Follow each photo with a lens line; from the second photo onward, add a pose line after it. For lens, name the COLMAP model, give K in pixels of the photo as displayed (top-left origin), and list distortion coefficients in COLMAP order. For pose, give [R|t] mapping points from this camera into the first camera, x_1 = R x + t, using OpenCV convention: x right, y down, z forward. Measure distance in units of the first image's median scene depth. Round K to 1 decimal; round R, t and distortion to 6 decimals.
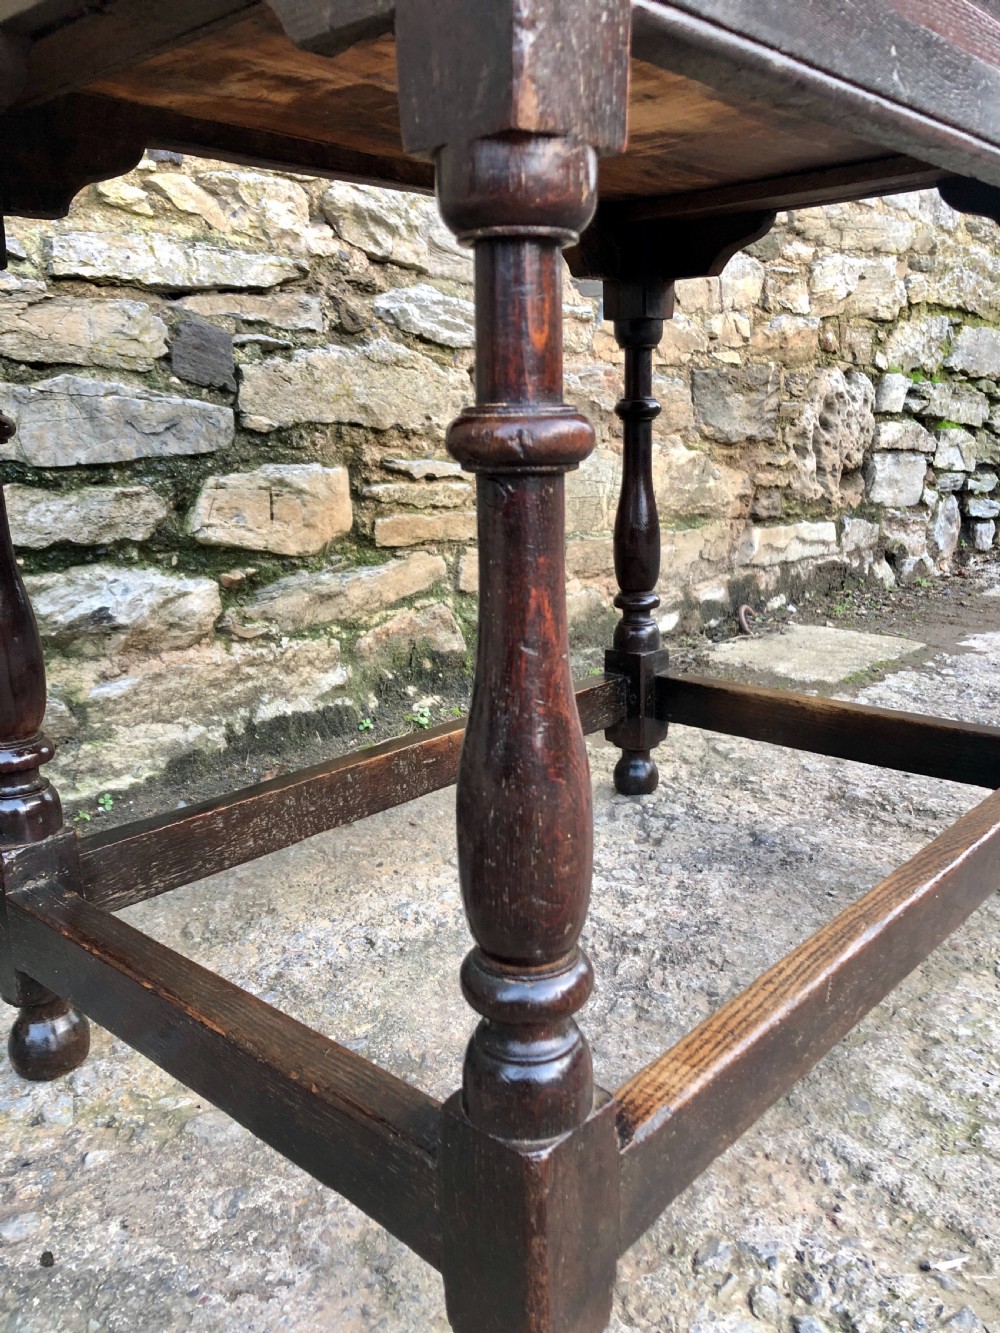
lens RADIAL K [[1095.8, 0, 505.2], [0, 1095.8, 663.5], [0, 0, 1]] dist [0.032373, -0.046580]
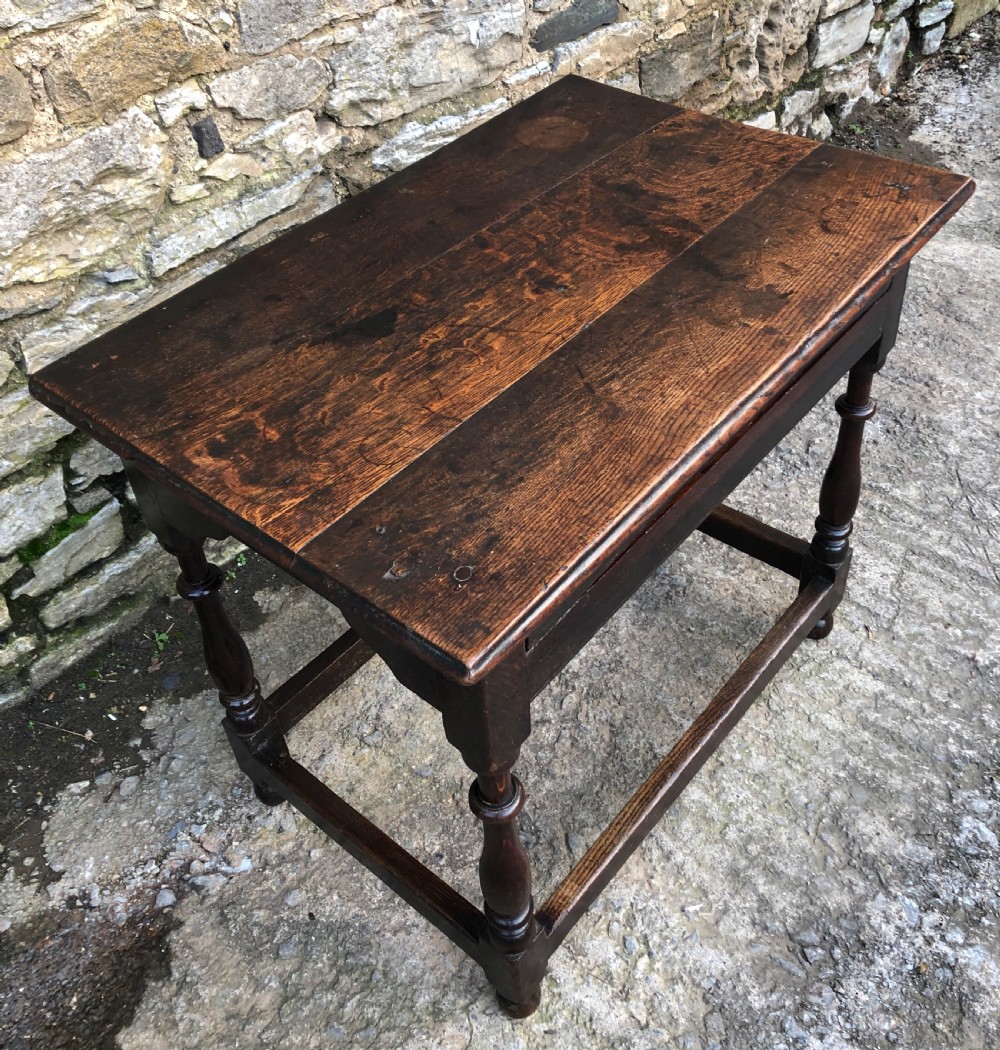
lens RADIAL K [[1097.9, 0, 492.4], [0, 1097.9, 453.7], [0, 0, 1]] dist [0.005948, 0.024298]
pose [[0.998611, -0.049203, -0.018871, 0.027157], [0.052369, 0.886682, 0.459405, -0.618463], [-0.005871, -0.459755, 0.888026, -0.280437]]
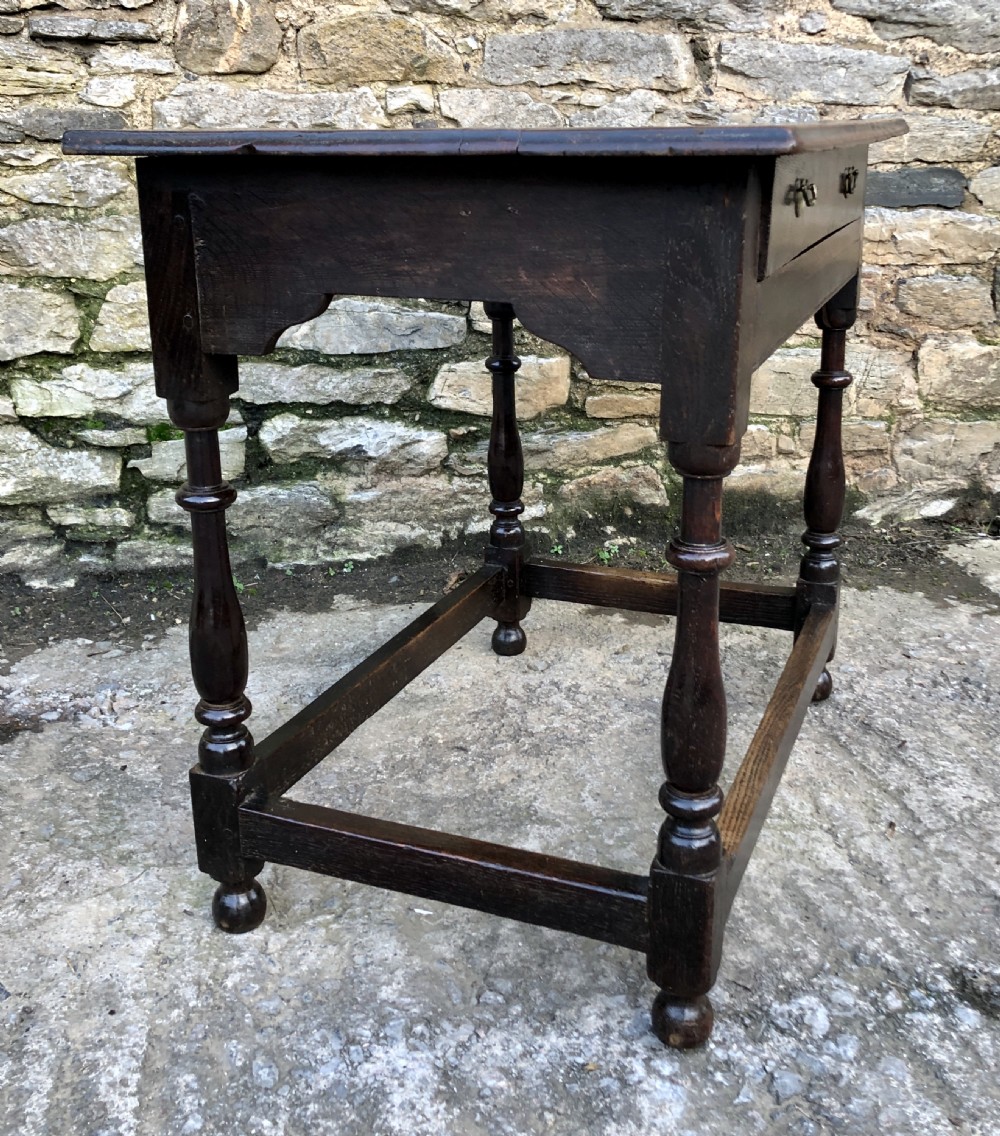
lens RADIAL K [[1240.2, 0, 500.2], [0, 1240.2, 519.5], [0, 0, 1]] dist [0.150469, -0.434709]
pose [[0.811587, 0.197382, -0.549879, 0.679650], [-0.145262, 0.979818, 0.137313, -0.188253], [0.565884, -0.031565, 0.823880, -0.297180]]
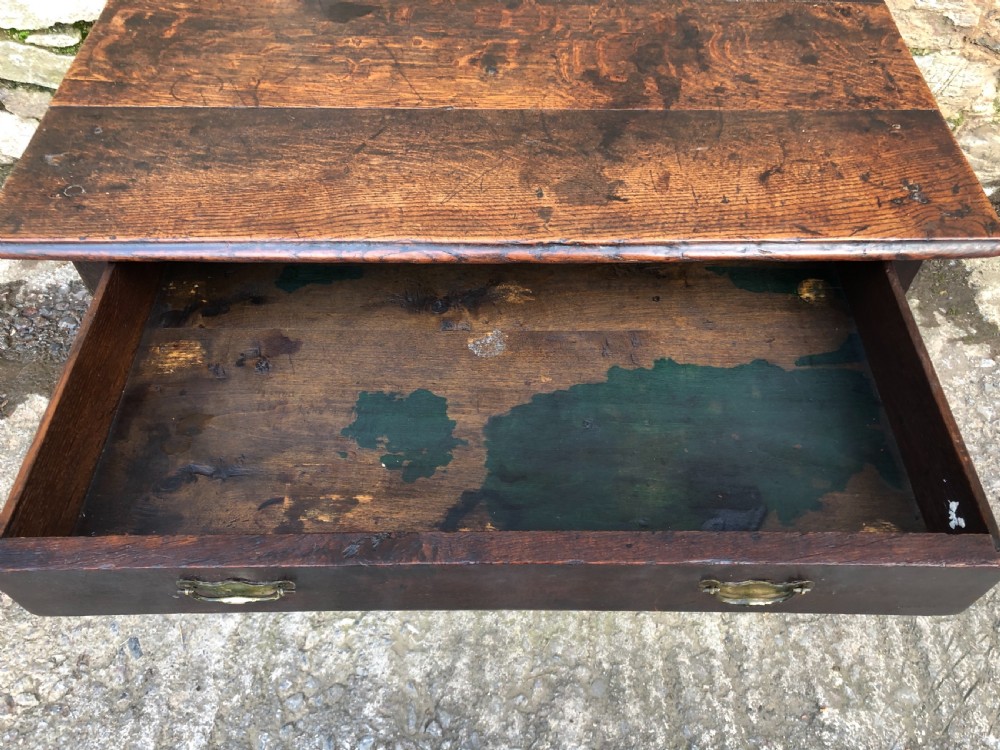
lens RADIAL K [[847.6, 0, 512.9], [0, 847.6, 374.7], [0, 0, 1]] dist [0.015095, -0.005069]
pose [[0.664108, 0.605035, -0.439195, 0.488455], [-0.190528, 0.705010, 0.683125, -0.619494], [0.722952, -0.369990, 0.583479, 0.071927]]
